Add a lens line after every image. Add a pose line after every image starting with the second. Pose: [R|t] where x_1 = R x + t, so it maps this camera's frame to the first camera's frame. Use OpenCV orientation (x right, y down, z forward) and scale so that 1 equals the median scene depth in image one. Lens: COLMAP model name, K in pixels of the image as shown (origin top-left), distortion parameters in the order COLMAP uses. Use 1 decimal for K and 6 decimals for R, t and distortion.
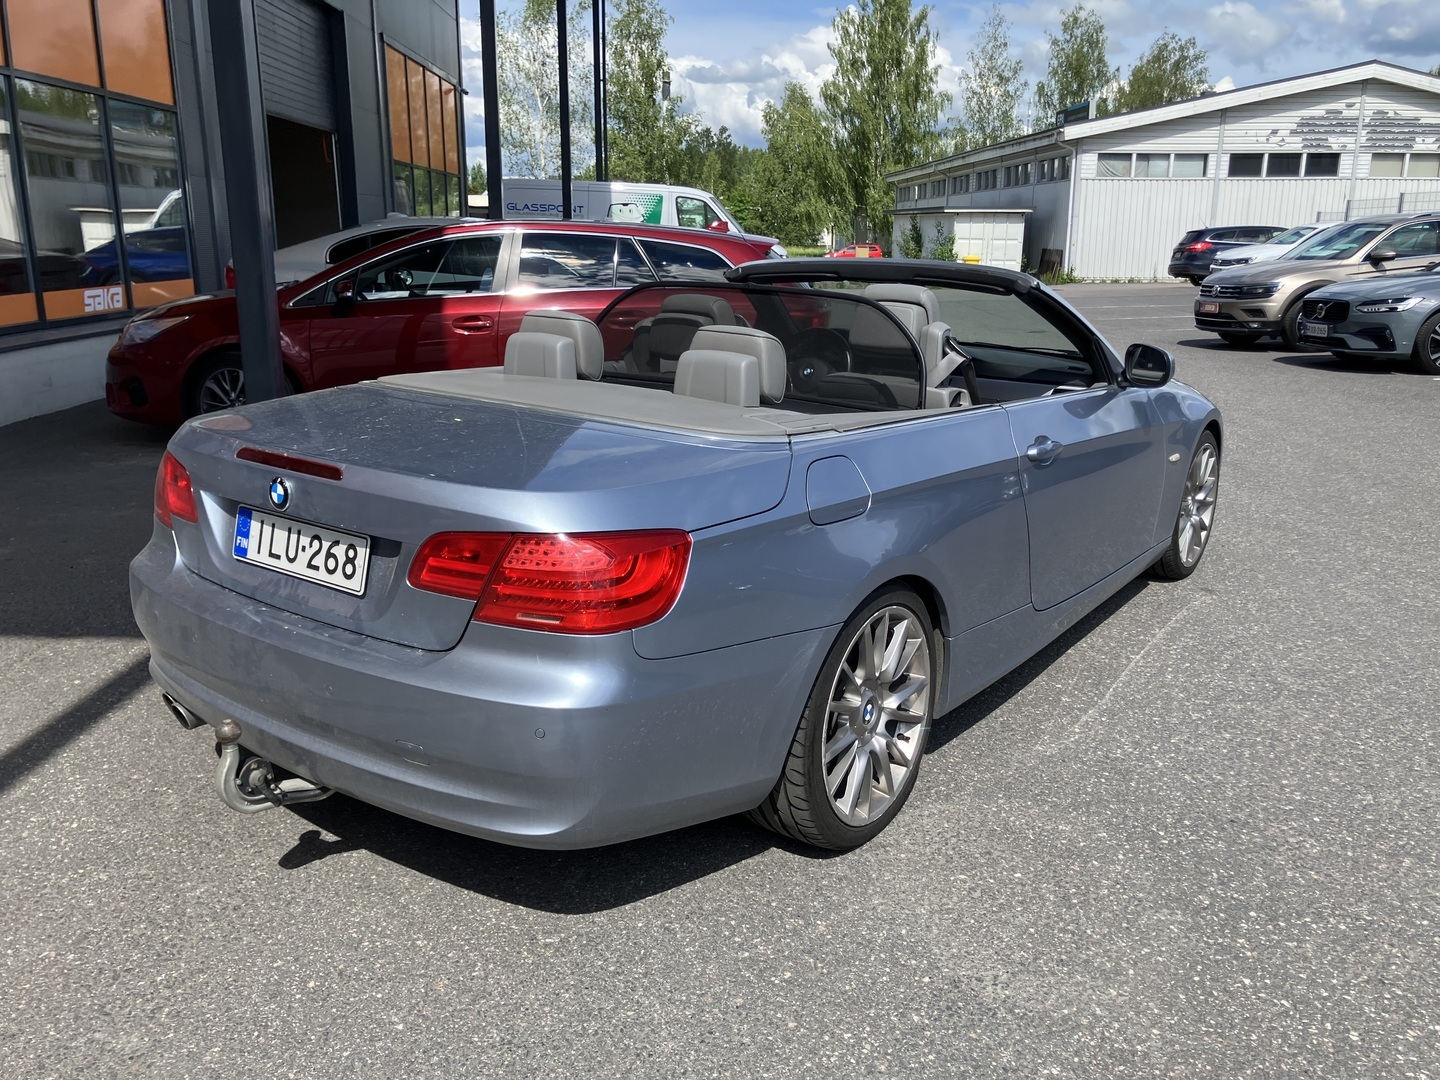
lens RADIAL K [[1182.9, 0, 720.0], [0, 1182.9, 540.0], [0, 0, 1]] dist [0.008336, 0.005717]
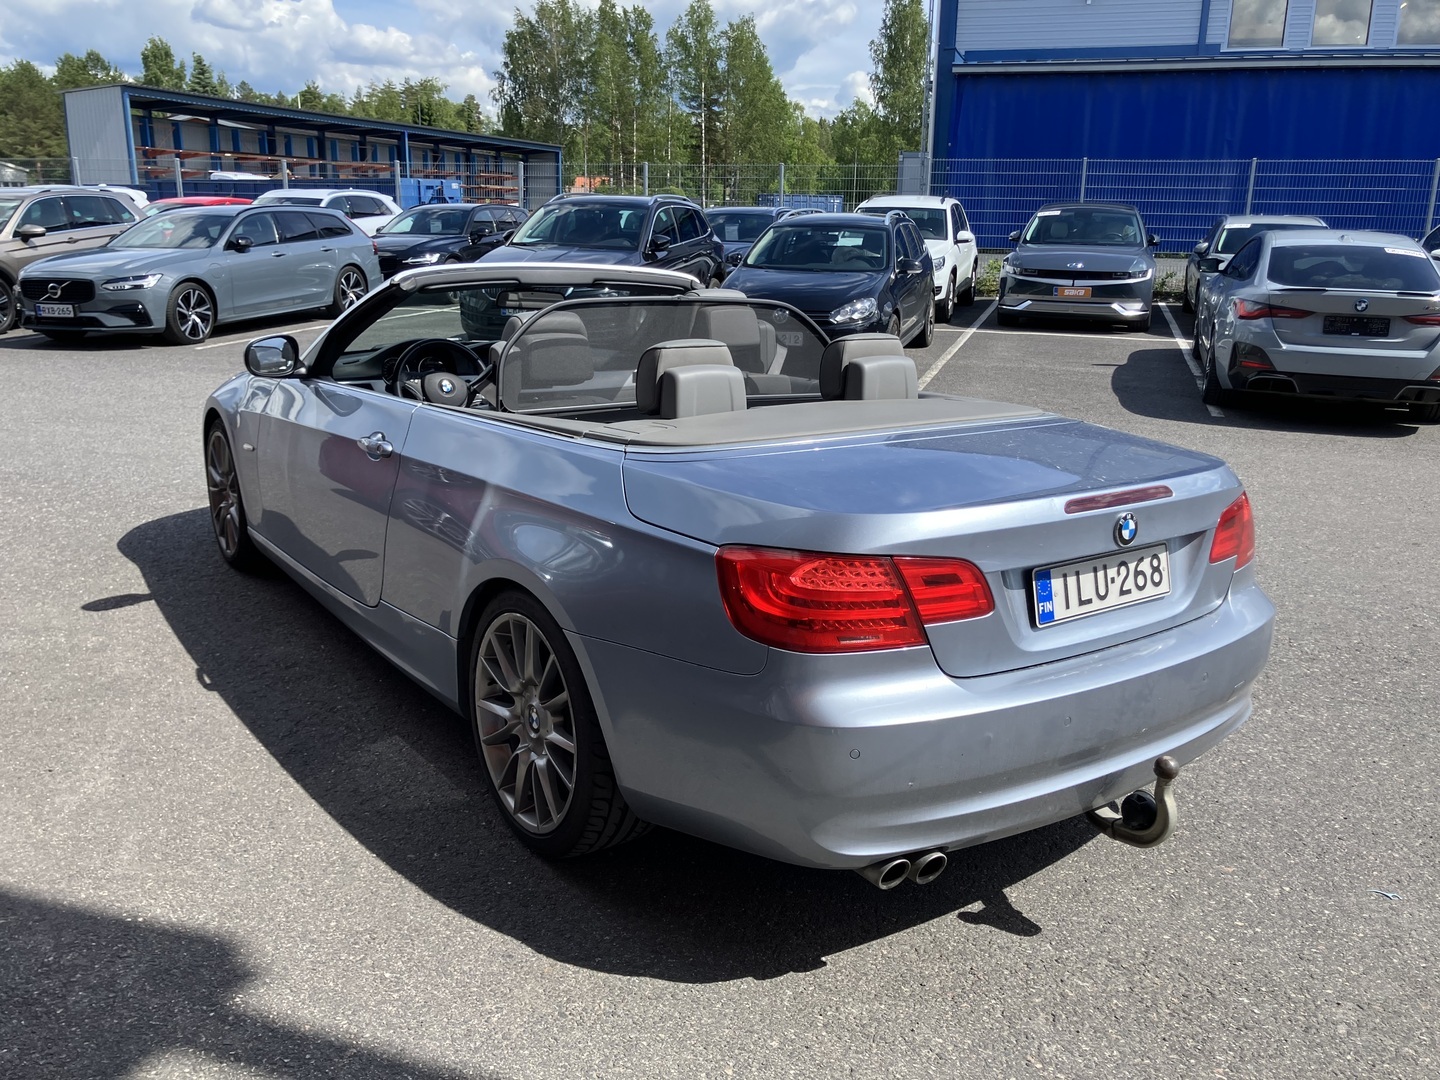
lens RADIAL K [[1182.9, 0, 720.0], [0, 1182.9, 540.0], [0, 0, 1]] dist [0.008336, 0.005717]
pose [[0.296907, -0.245663, 0.922766, -1.353506], [0.218491, 0.958183, 0.184791, -0.281952], [-0.929574, 0.146751, 0.338166, 0.941645]]
